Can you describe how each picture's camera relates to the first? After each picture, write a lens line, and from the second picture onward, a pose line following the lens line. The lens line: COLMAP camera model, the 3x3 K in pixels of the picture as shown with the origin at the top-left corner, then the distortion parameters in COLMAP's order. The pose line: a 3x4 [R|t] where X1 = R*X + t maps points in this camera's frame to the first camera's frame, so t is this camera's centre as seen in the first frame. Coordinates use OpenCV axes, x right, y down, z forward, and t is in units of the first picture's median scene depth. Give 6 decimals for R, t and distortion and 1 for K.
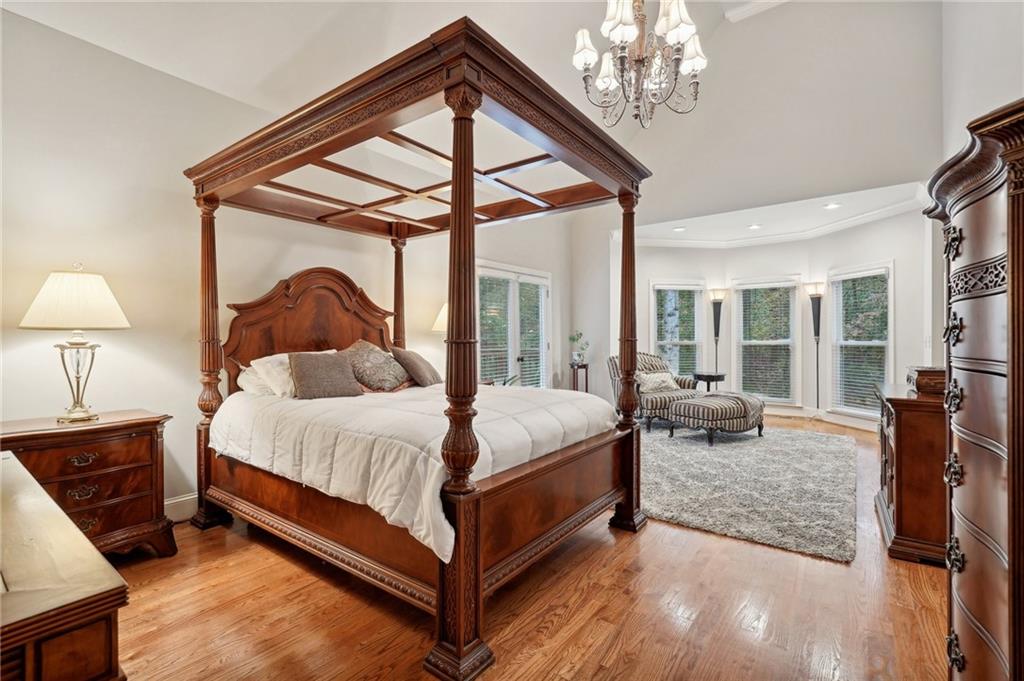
lens RADIAL K [[459.5, 0, 509.9], [0, 459.5, 342.4], [0, 0, 1]] dist [-0.011026, 0.005271]
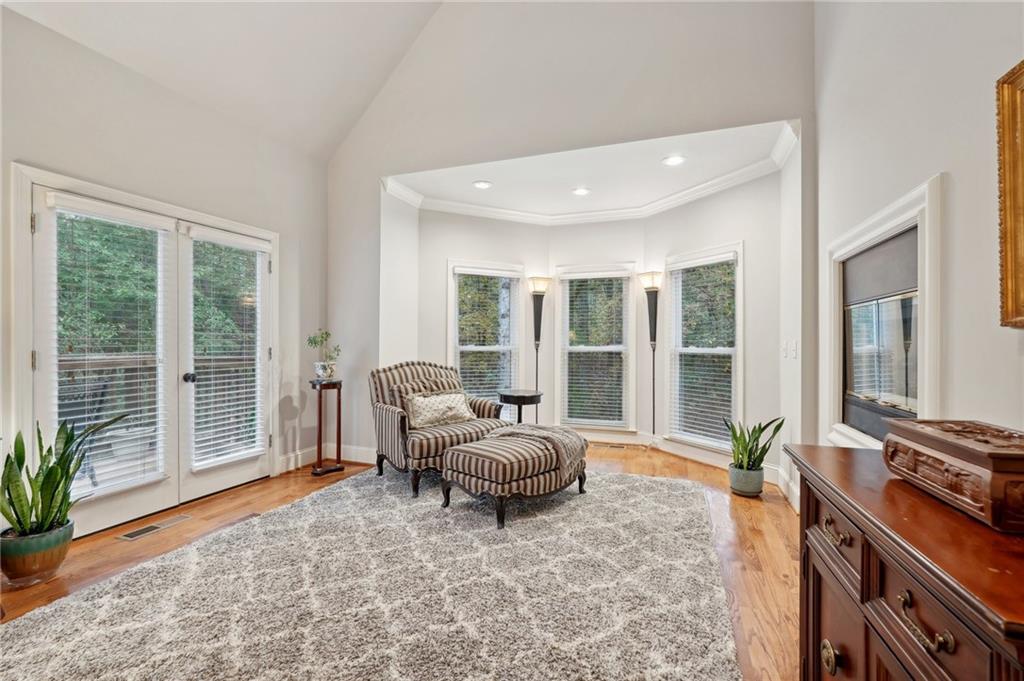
lens RADIAL K [[459.5, 0, 511.7], [0, 459.5, 340.9], [0, 0, 1]] dist [-0.011026, 0.005271]
pose [[0.952627, 0.010380, 0.303965, 0.206464], [-0.006897, 0.999898, -0.012530, -0.002783], [-0.304064, 0.009840, 0.952601, 0.333032]]
